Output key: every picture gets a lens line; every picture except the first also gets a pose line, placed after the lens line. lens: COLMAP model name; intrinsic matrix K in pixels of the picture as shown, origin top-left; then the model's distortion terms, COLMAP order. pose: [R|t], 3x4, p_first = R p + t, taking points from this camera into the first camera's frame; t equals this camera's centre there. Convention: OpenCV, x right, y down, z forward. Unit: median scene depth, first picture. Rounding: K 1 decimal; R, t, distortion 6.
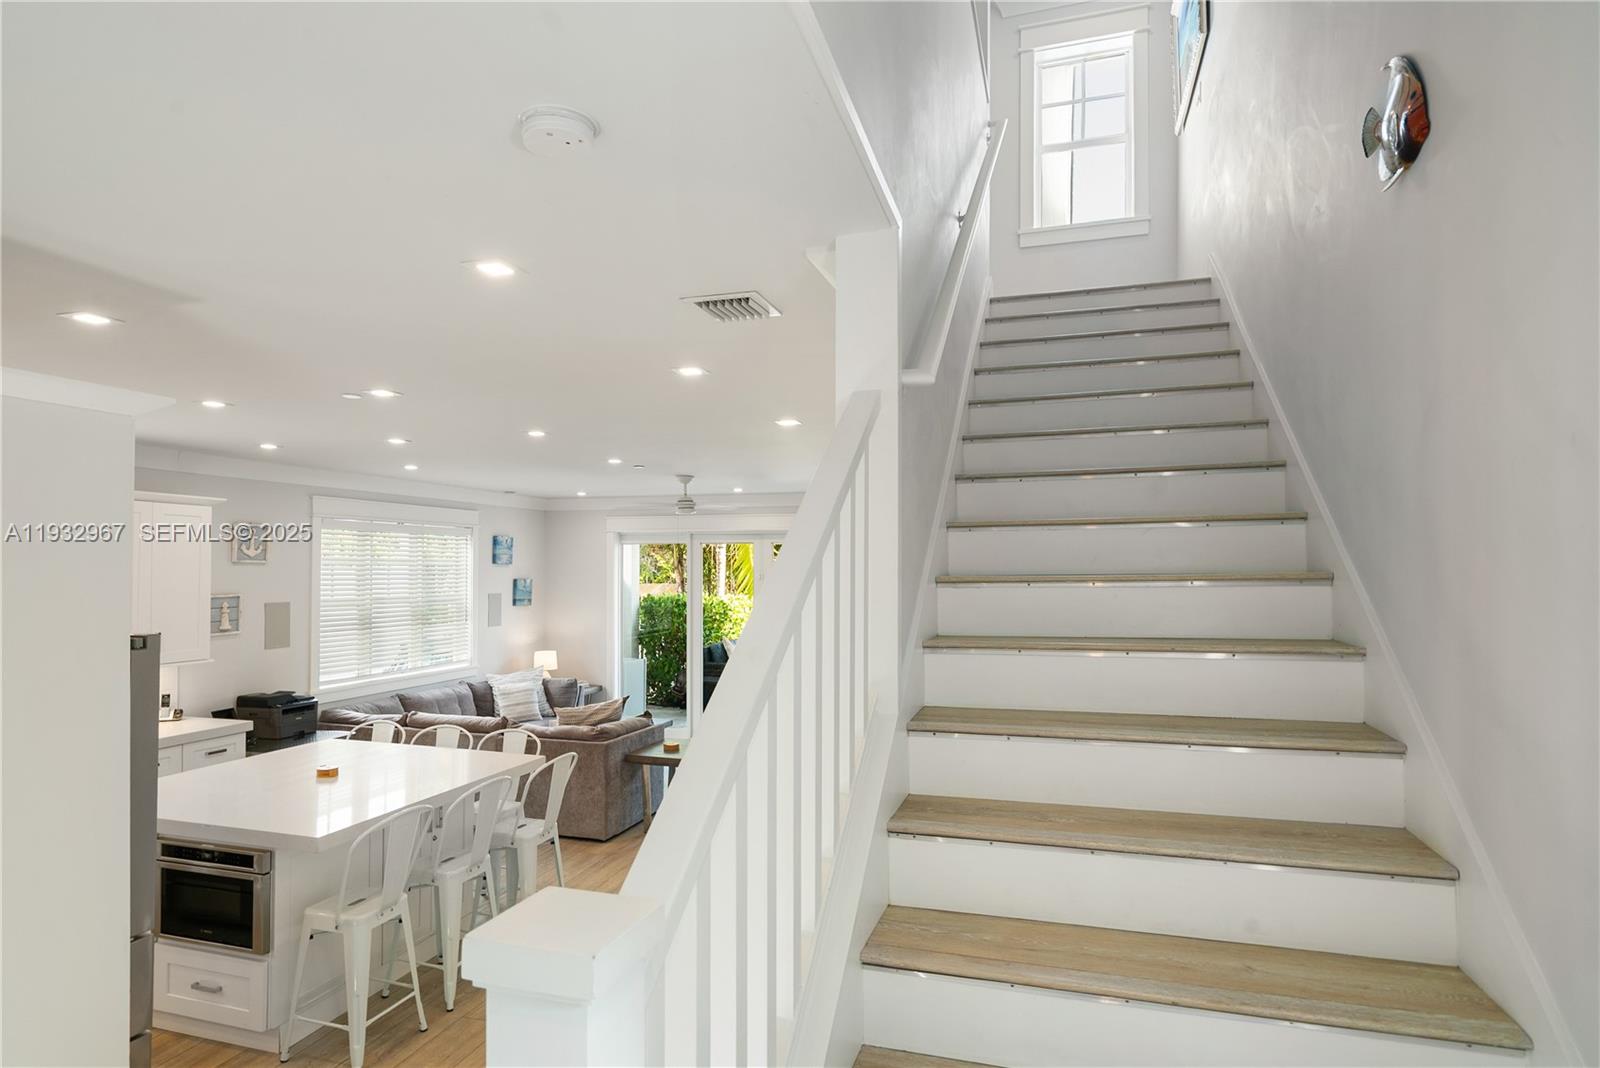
lens RADIAL K [[887.7, 0, 803.8], [0, 887.7, 567.6], [0, 0, 1]] dist [0.001313, -0.000553]
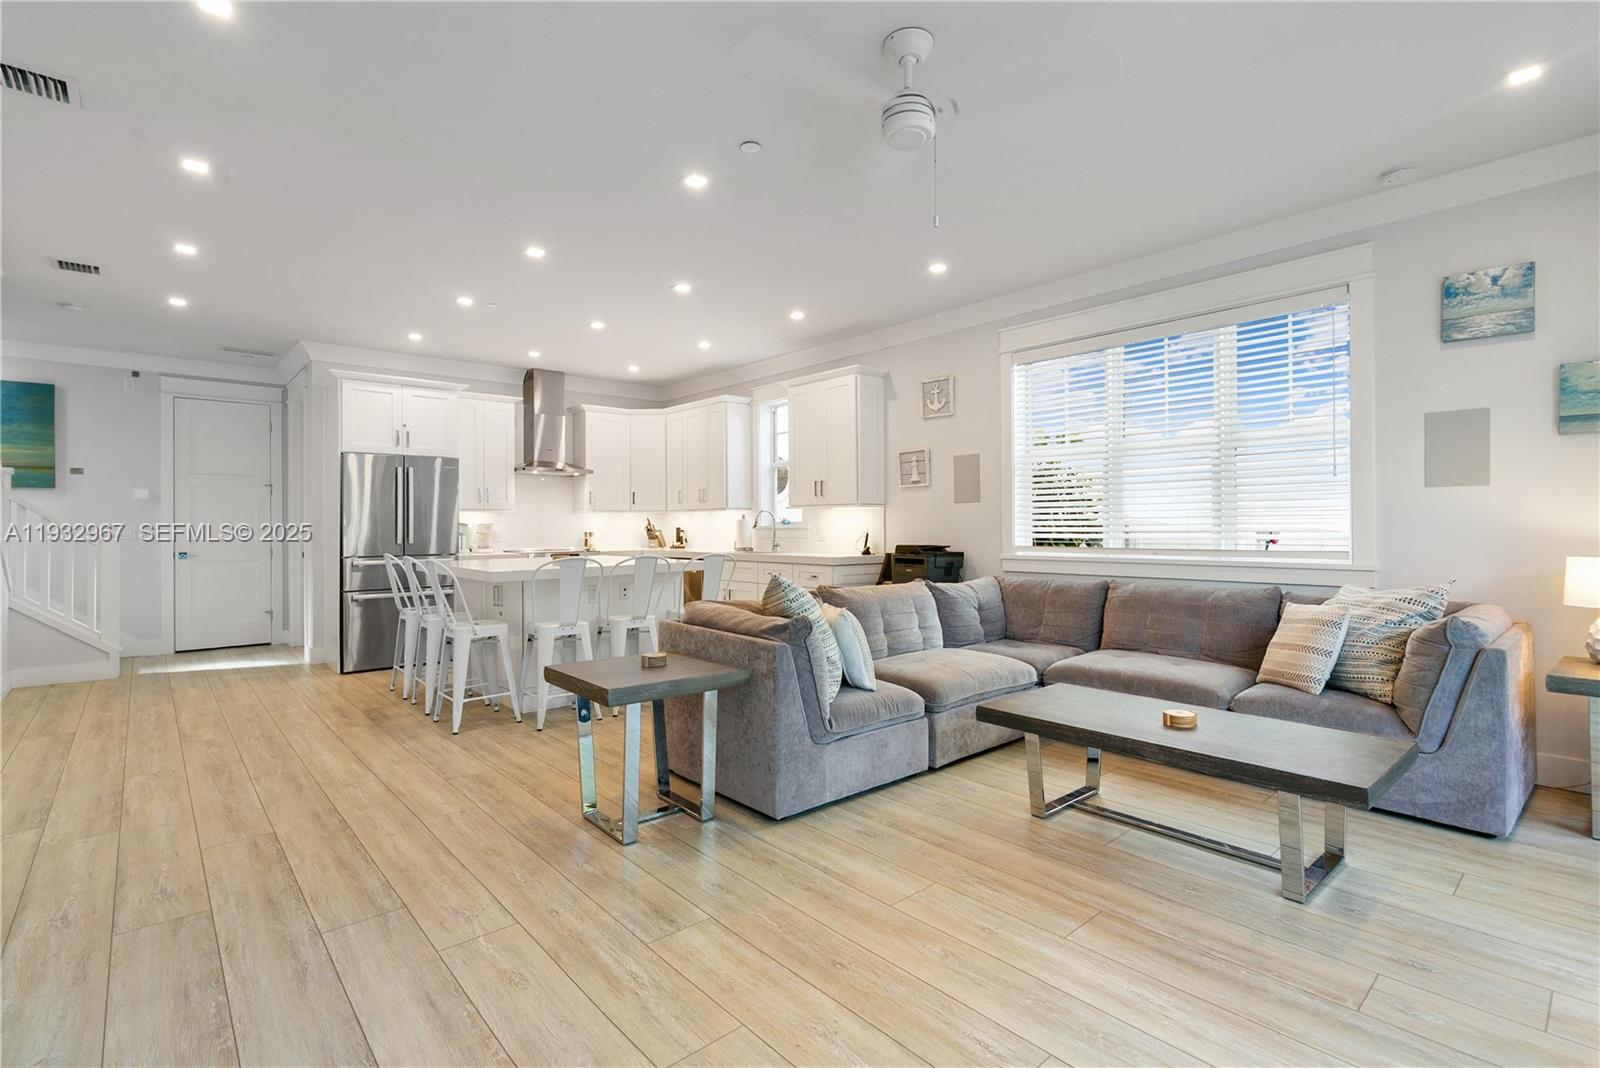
lens RADIAL K [[734.2, 0, 787.5], [0, 734.2, 532.0], [0, 0, 1]] dist [-0.007995, 0.007559]
pose [[-0.531831, 0.006644, -0.846824, 0.187989], [0.002282, 0.999977, 0.006413, 0.124625], [0.846847, 0.001478, -0.531834, 1.337390]]
